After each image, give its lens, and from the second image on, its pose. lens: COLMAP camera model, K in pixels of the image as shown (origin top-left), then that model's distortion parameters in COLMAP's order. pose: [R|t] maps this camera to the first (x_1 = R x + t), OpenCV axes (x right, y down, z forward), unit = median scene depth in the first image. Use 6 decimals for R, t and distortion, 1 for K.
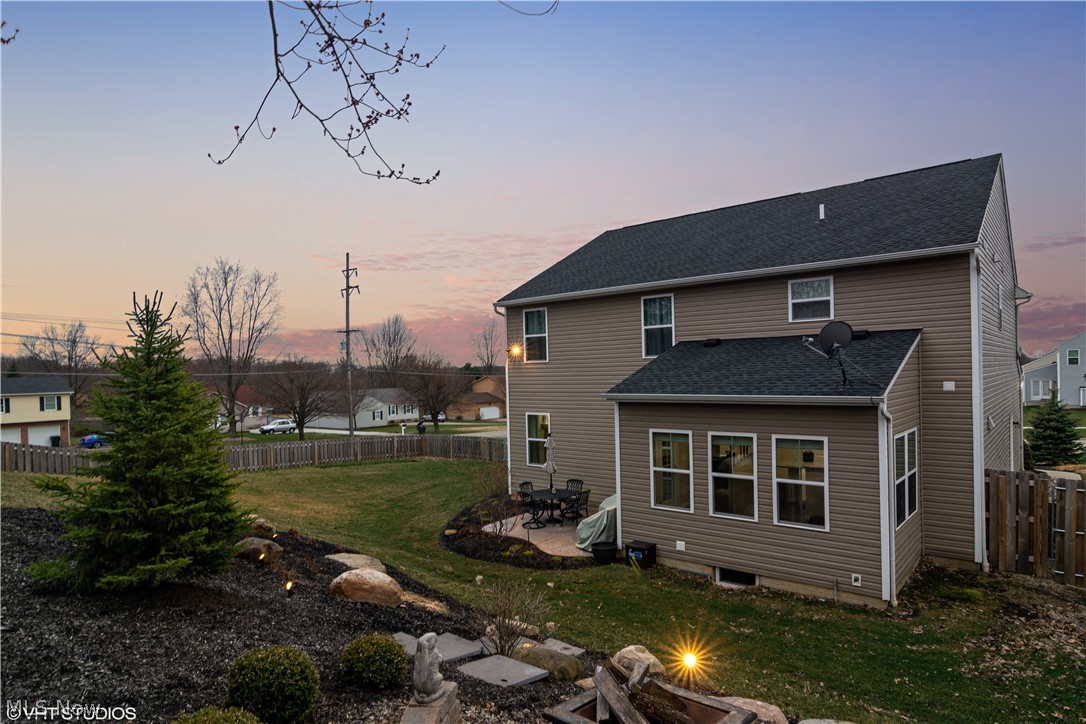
lens RADIAL K [[649.7, 0, 544.2], [0, 649.7, 367.4], [0, 0, 1]] dist [-0.004569, -0.003371]
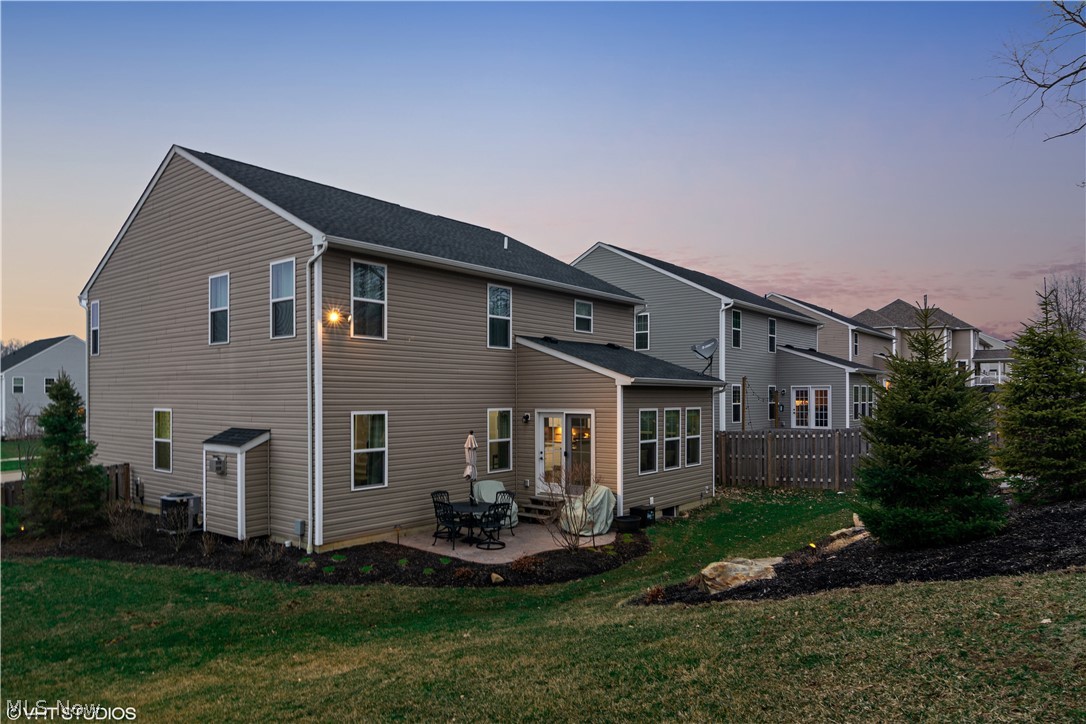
lens RADIAL K [[693.2, 0, 544.4], [0, 693.2, 362.5], [0, 0, 1]] dist [0.003707, 0.000078]
pose [[-0.041424, 0.068584, 0.996785, -1.123759], [-0.006125, 0.997605, -0.068895, 0.100286], [-0.999123, -0.008959, -0.040905, 1.251315]]
